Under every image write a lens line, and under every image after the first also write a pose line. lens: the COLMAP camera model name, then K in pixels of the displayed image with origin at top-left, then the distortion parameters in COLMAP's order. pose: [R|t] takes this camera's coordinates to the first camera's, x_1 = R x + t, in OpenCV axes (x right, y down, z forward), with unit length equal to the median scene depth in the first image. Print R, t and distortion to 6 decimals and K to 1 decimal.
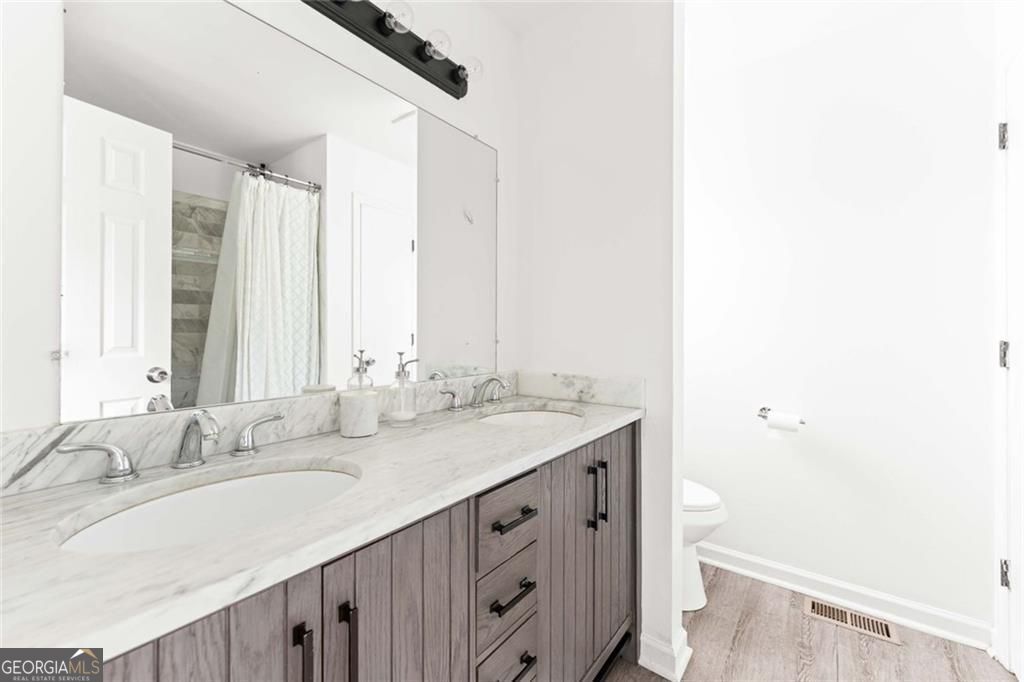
lens RADIAL K [[414.7, 0, 507.1], [0, 414.7, 338.8], [0, 0, 1]] dist [-0.000974, -0.000052]
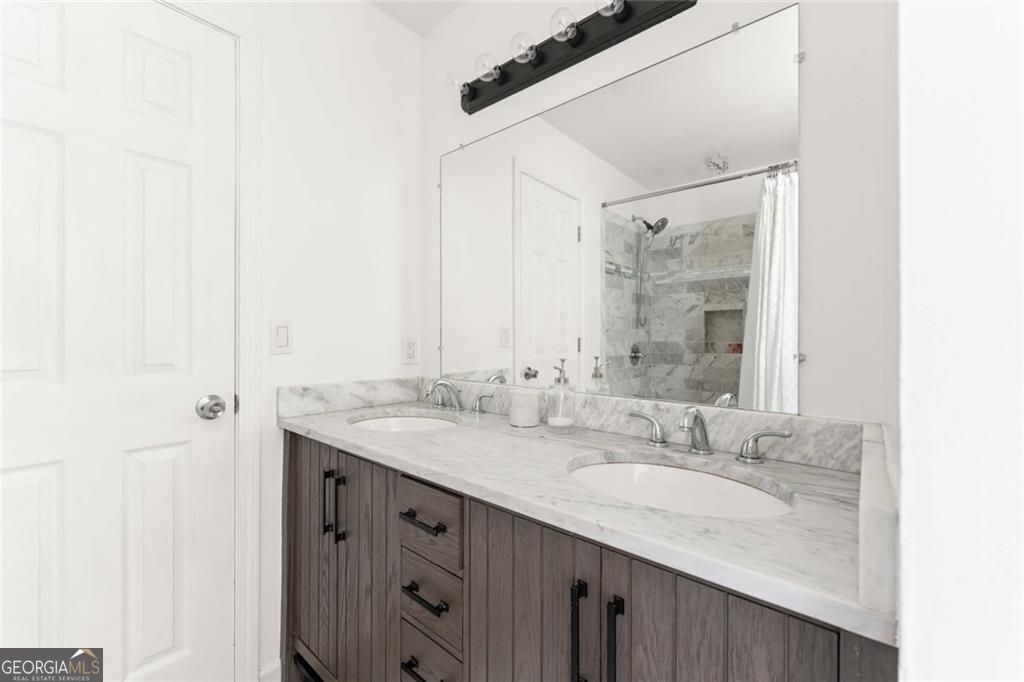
lens RADIAL K [[414.7, 0, 505.3], [0, 414.7, 335.1], [0, 0, 1]] dist [-0.000974, -0.000052]
pose [[-0.062170, 0.007263, -0.998039, 0.930450], [0.001375, 0.999973, 0.007191, -0.027272], [0.998065, -0.000925, -0.062178, 1.158451]]
